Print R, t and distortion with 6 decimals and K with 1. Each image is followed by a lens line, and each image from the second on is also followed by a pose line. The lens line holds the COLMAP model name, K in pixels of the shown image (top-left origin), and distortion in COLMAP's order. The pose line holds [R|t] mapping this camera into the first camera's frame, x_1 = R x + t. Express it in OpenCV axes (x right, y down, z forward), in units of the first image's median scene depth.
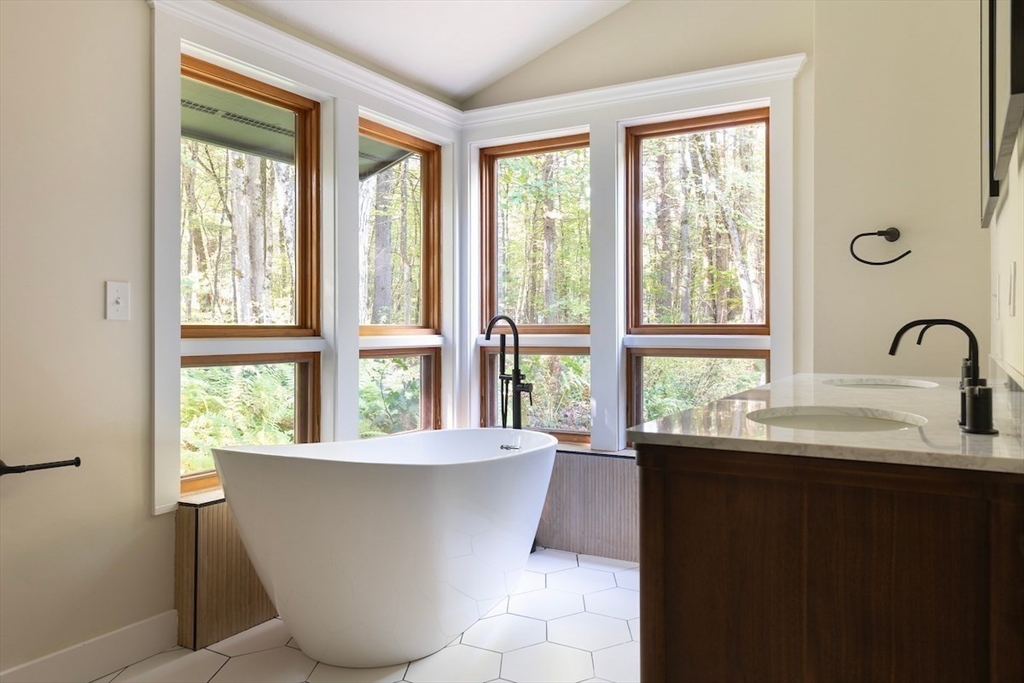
lens RADIAL K [[773.8, 0, 512.9], [0, 773.8, 322.0], [0, 0, 1]] dist [0.022371, 0.000385]
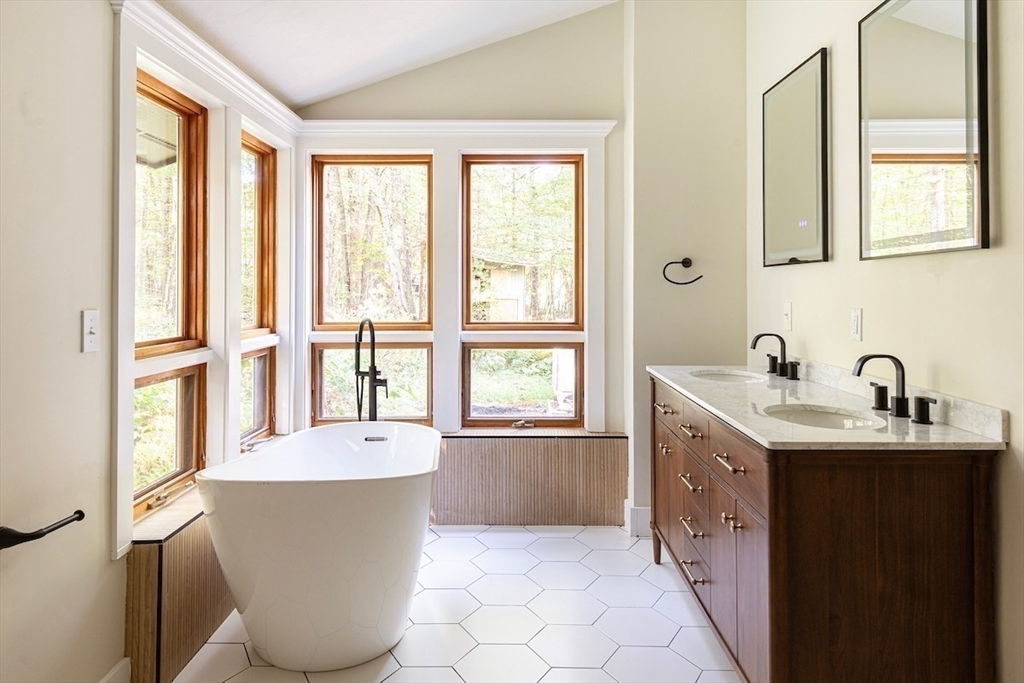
lens RADIAL K [[729.2, 0, 511.0], [0, 729.2, 279.7], [0, 0, 1]] dist [0.023258, -0.002536]
pose [[0.869985, 0.004750, 0.493055, -0.346153], [-0.001919, 0.999979, -0.006247, -0.056976], [-0.493074, 0.004489, 0.869976, 0.004457]]
